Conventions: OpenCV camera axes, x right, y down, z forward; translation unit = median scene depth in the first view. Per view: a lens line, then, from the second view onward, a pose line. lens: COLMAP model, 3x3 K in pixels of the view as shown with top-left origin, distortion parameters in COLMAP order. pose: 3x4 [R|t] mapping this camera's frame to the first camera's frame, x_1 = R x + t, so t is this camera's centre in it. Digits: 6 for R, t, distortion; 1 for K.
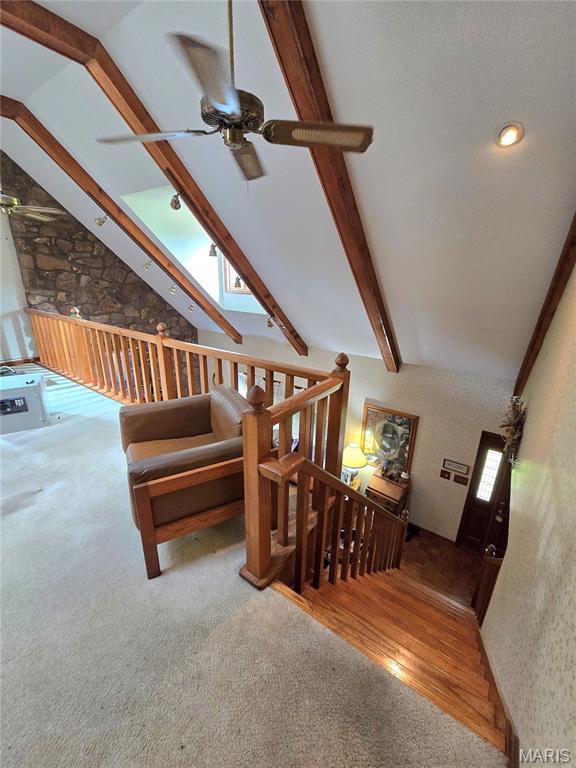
lens RADIAL K [[316.1, 0, 285.3], [0, 316.1, 380.5], [0, 0, 1]] dist [-0.004734, 0.002159]
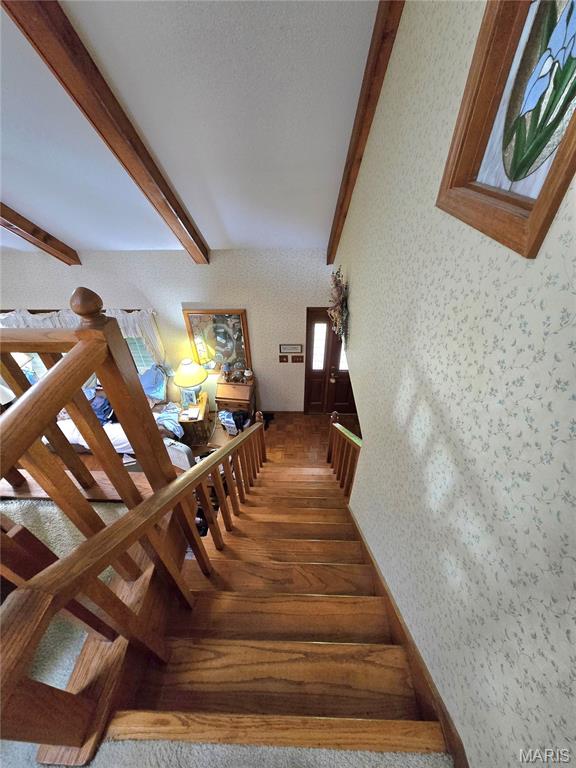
lens RADIAL K [[316.1, 0, 285.0], [0, 316.1, 381.1], [0, 0, 1]] dist [-0.004734, 0.002159]
pose [[0.832017, -0.372023, 0.411518, 0.094314], [0.206008, 0.895963, 0.393461, -0.042430], [-0.515081, -0.242590, 0.822096, 0.204990]]
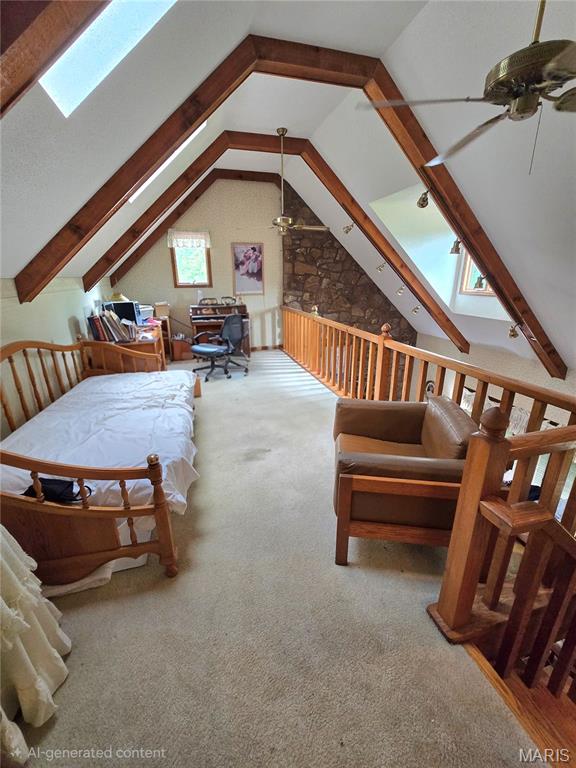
lens RADIAL K [[316.1, 0, 283.0], [0, 316.1, 381.0], [0, 0, 1]] dist [-0.004734, 0.002159]
pose [[0.788249, 0.168246, -0.591910, -0.019648], [-0.169976, 0.984004, 0.053338, 0.000125], [0.591415, 0.058567, 0.804237, 0.003179]]
